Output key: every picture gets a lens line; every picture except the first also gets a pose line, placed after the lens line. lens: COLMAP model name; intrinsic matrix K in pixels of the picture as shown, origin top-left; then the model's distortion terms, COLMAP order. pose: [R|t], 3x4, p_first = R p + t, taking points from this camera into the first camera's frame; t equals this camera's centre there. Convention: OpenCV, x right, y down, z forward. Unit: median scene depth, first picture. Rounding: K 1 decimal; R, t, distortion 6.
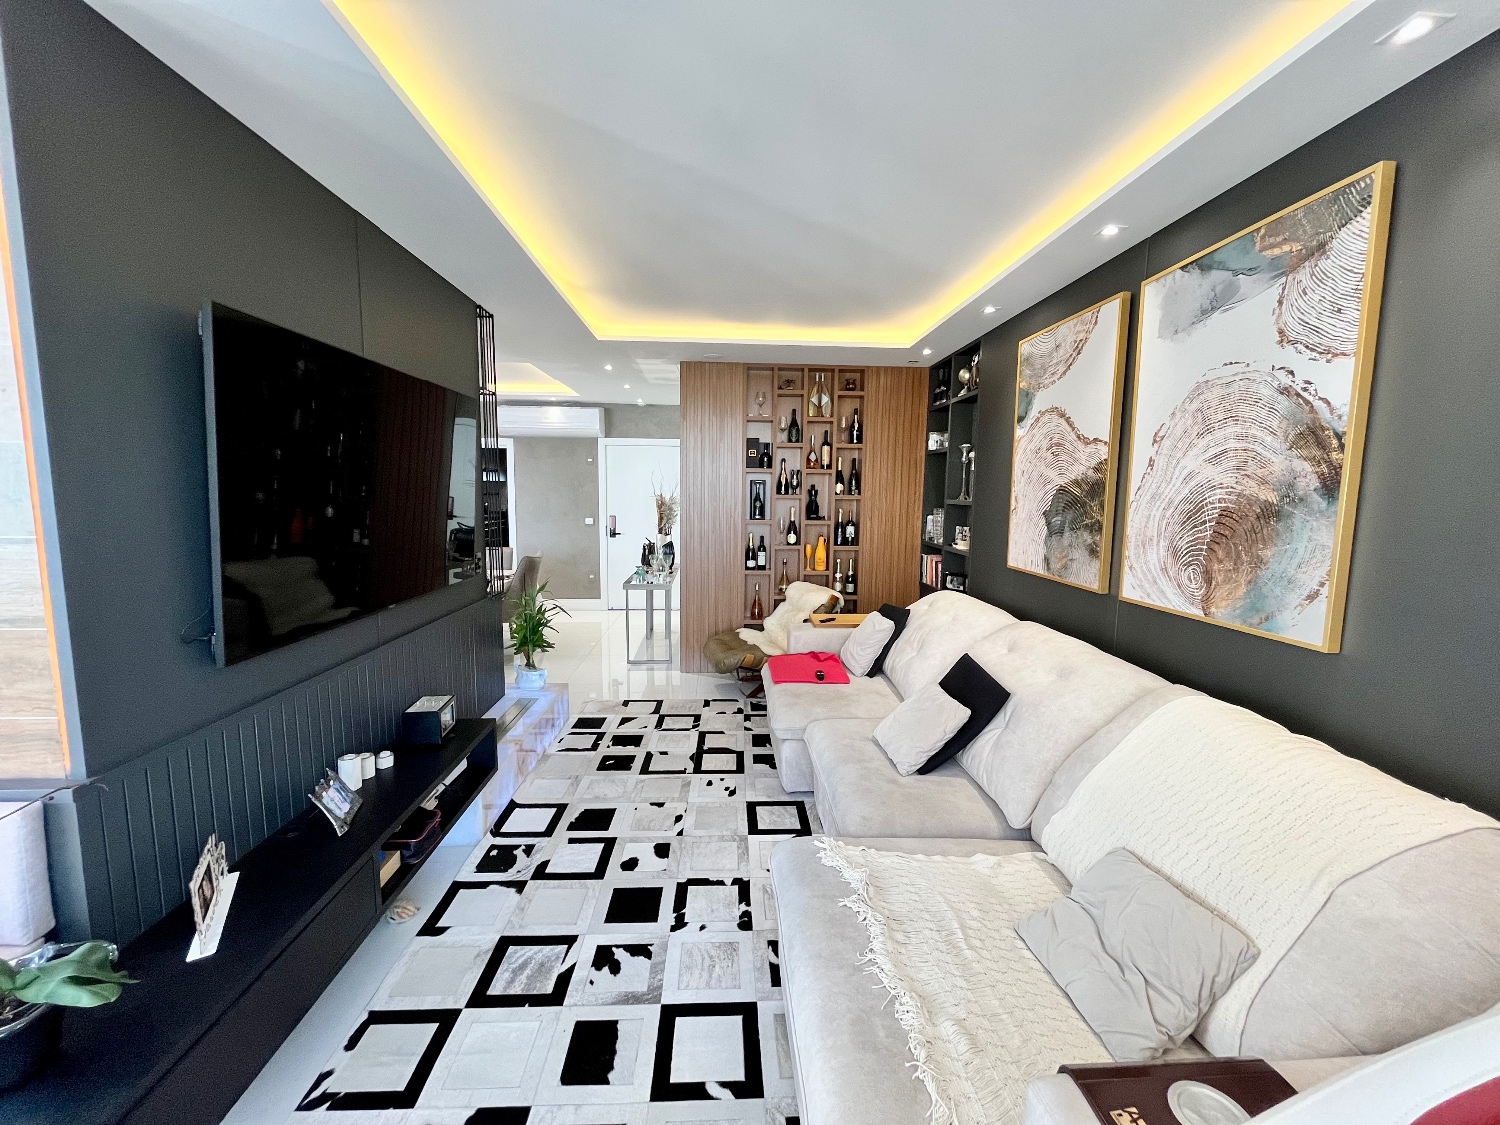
lens RADIAL K [[607.4, 0, 750.6], [0, 607.4, 564.8], [0, 0, 1]] dist [-0.004042, 0.000378]
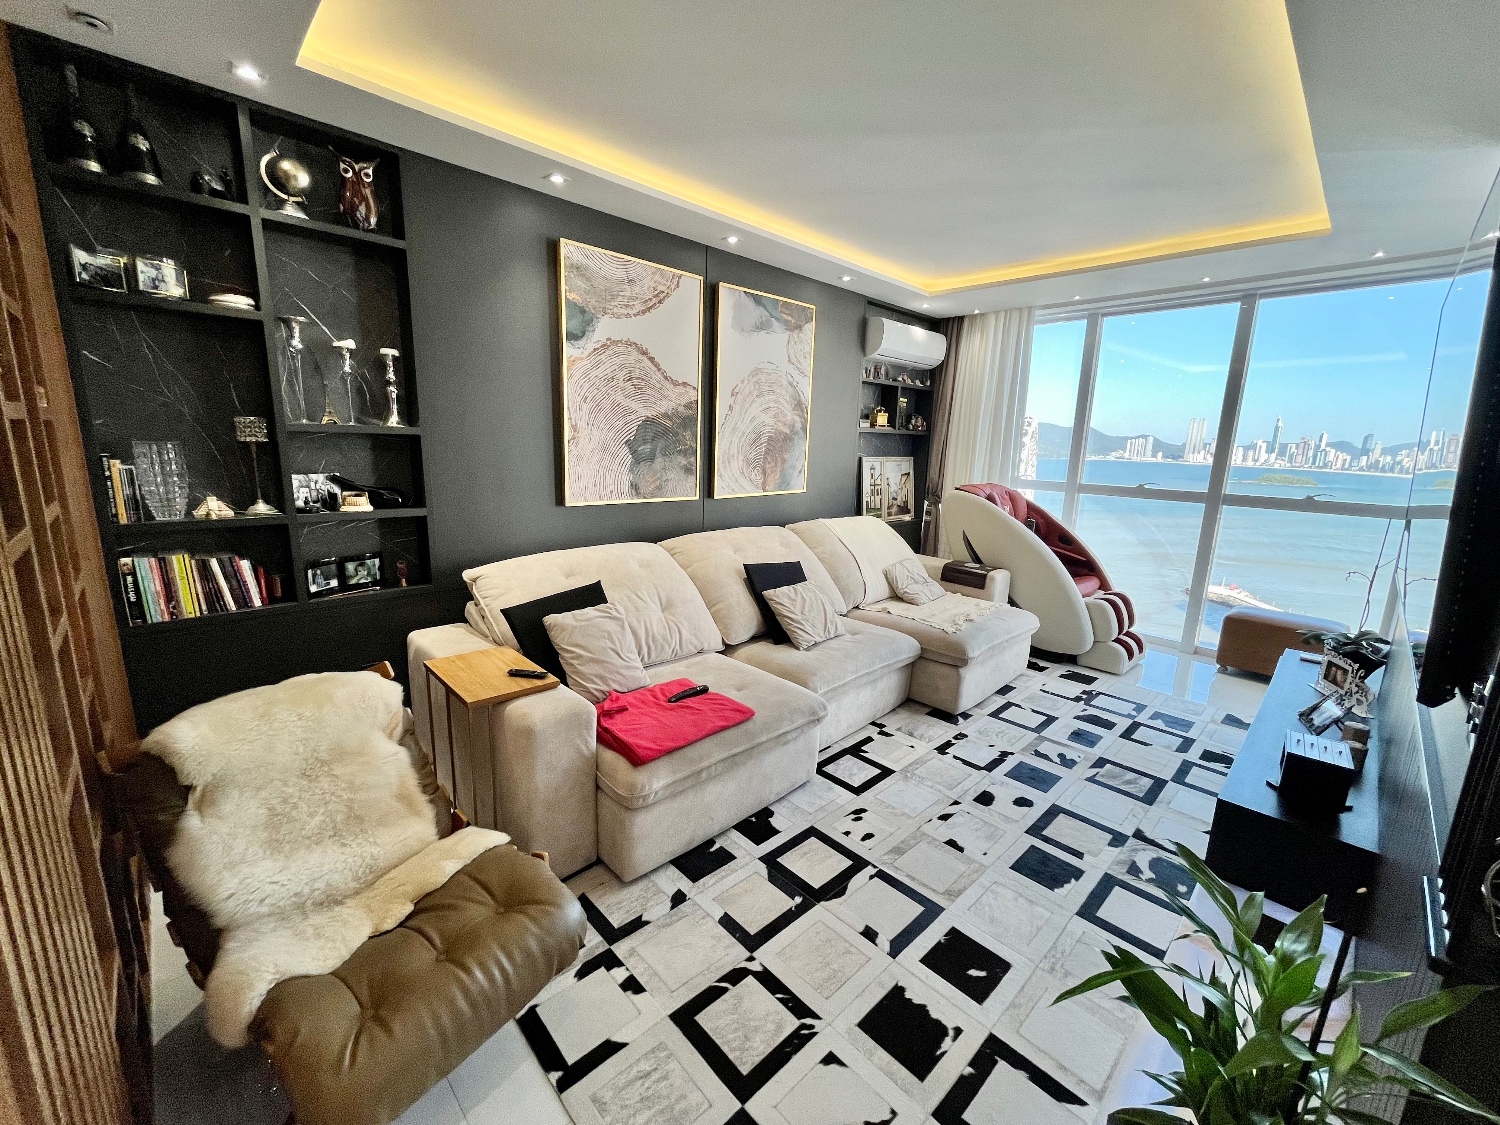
lens RADIAL K [[607.4, 0, 752.9], [0, 607.4, 561.2], [0, 0, 1]] dist [-0.004042, 0.000378]
pose [[-0.665657, -0.178551, 0.724582, -0.517196], [0.053792, 0.956949, 0.285229, -0.197927], [-0.744316, 0.228841, -0.627395, 1.729569]]
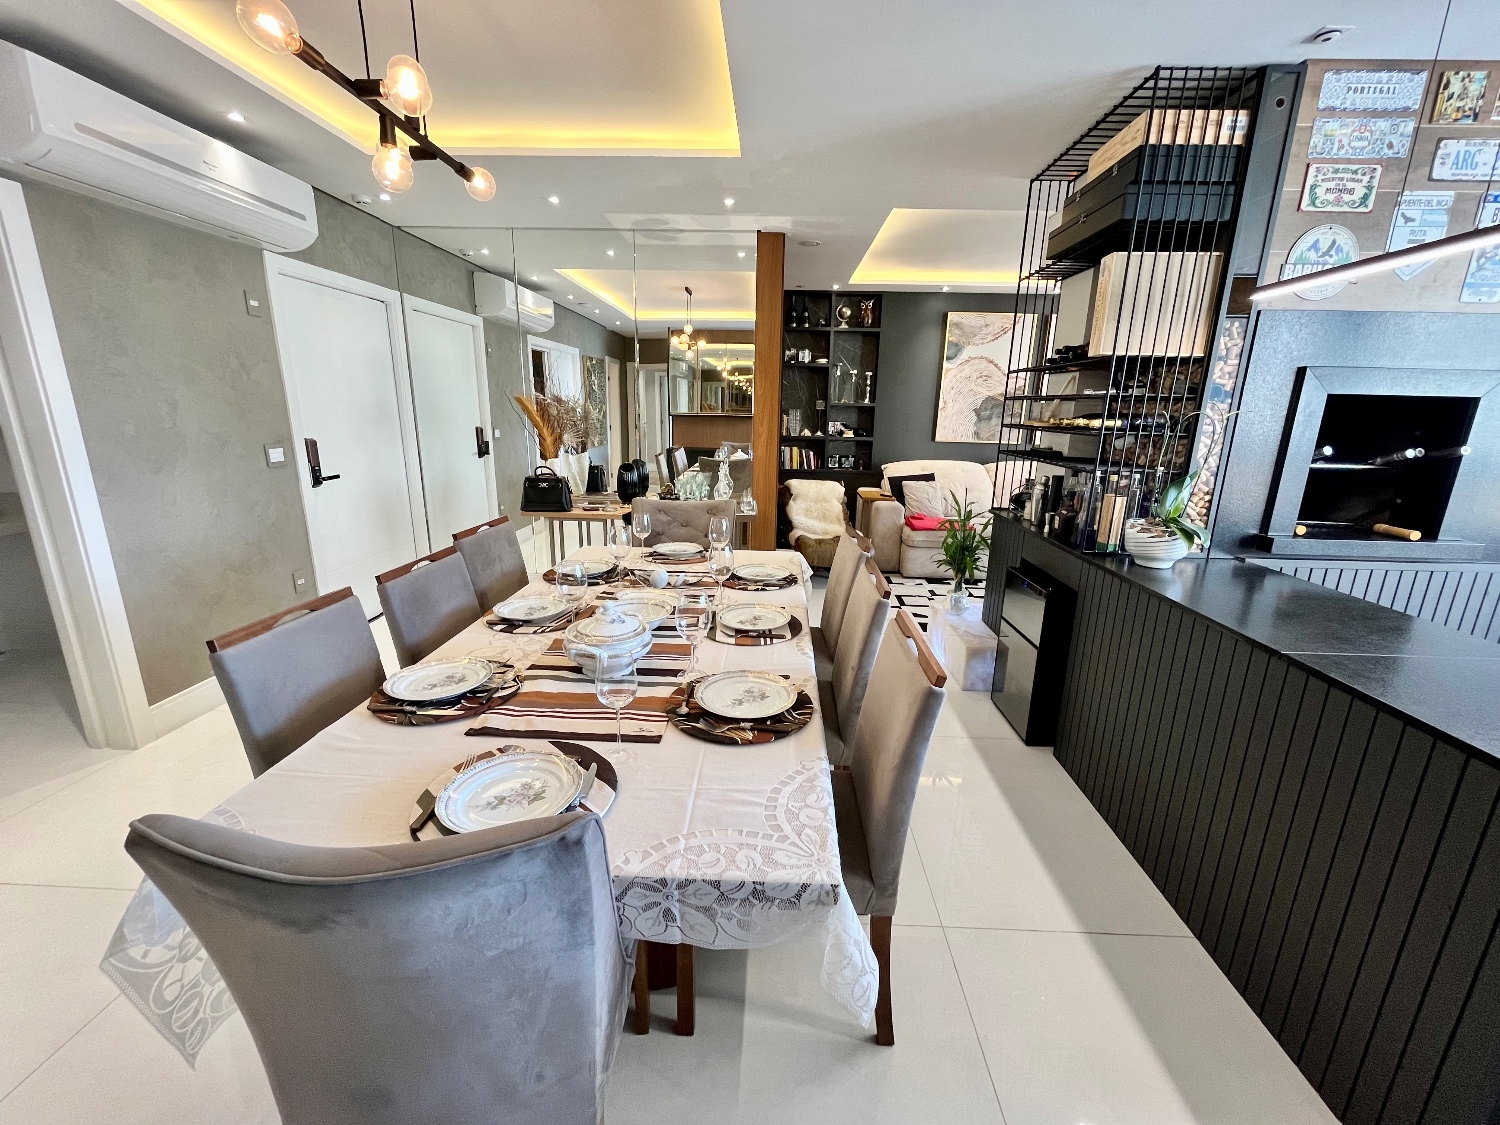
lens RADIAL K [[607.4, 0, 746.5], [0, 607.4, 559.3], [0, 0, 1]] dist [-0.004042, 0.000378]
pose [[0.090850, -0.251634, 0.963549, -1.838235], [0.105194, 0.964562, 0.241980, -0.194532], [-0.990293, 0.079376, 0.114101, 1.741628]]
